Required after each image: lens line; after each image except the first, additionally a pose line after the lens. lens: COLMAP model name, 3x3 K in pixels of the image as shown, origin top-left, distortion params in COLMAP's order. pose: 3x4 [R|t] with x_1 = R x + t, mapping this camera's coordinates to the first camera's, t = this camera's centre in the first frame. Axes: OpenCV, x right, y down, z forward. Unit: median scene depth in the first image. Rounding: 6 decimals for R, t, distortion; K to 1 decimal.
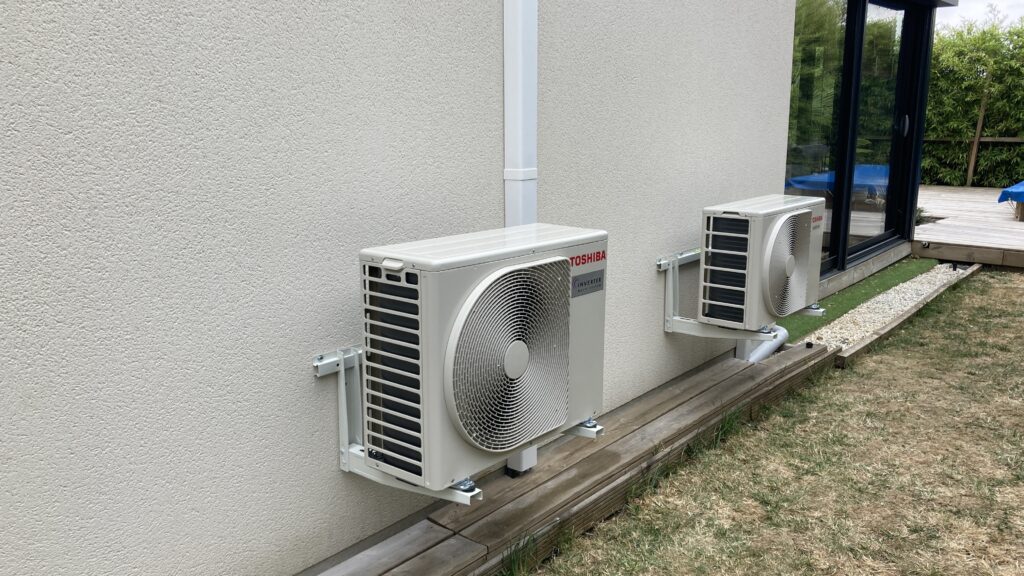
lens RADIAL K [[830.4, 0, 512.0], [0, 830.4, 288.0], [0, 0, 1]] dist [-0.000084, 0.016259]
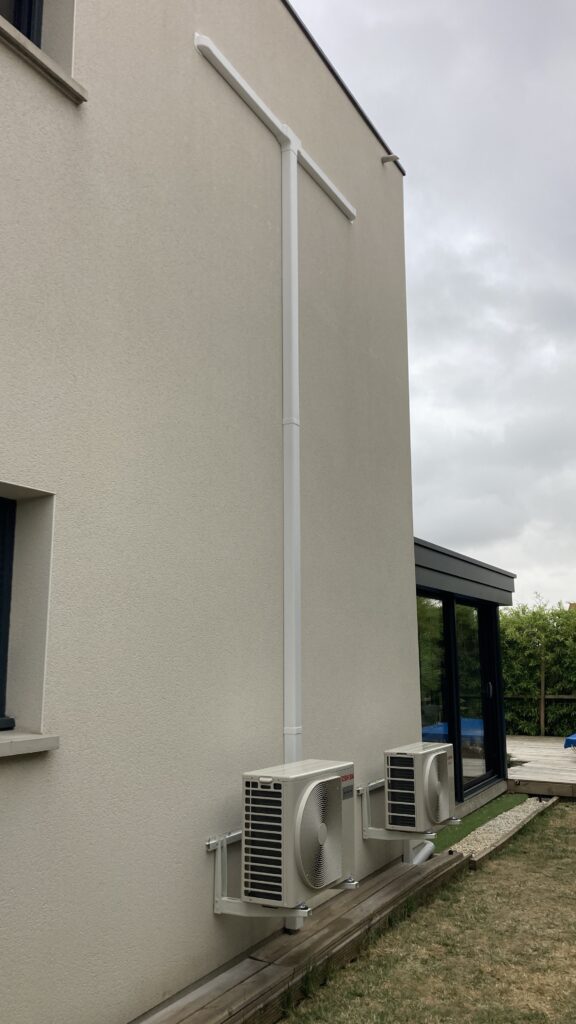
lens RADIAL K [[830.4, 0, 288.0], [0, 830.4, 512.0], [0, 0, 1]] dist [-0.000084, 0.016259]
pose [[0.978567, 0.037179, 0.202544, -0.280628], [0.043215, 0.924589, -0.378506, 0.072047], [-0.201343, 0.379147, 0.903166, -0.557140]]
